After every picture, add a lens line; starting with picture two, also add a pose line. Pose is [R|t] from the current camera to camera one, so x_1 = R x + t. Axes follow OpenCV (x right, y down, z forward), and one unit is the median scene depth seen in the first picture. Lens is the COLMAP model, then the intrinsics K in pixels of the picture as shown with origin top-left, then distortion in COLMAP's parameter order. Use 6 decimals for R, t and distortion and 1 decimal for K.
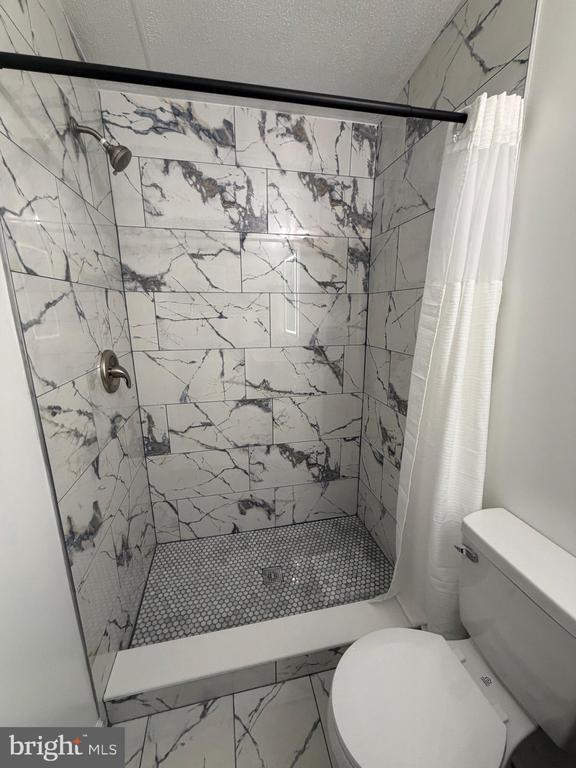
lens RADIAL K [[307.2, 0, 287.4], [0, 307.2, 382.1], [0, 0, 1]] dist [0.001719, -0.000546]
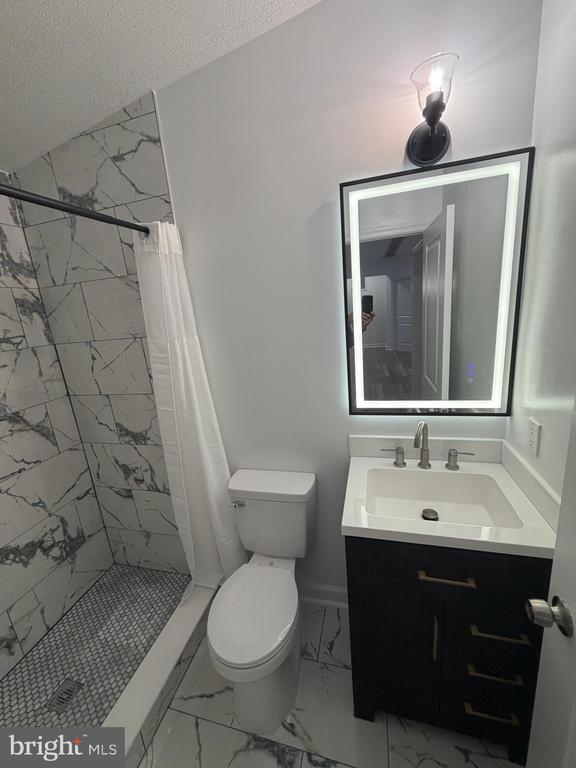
lens RADIAL K [[307.2, 0, 287.4], [0, 307.2, 382.1], [0, 0, 1]] dist [0.001719, -0.000546]
pose [[0.455723, -0.249510, 0.854436, -0.260257], [0.290873, 0.948955, 0.121970, -0.085268], [-0.841254, 0.192948, 0.505037, -0.067986]]
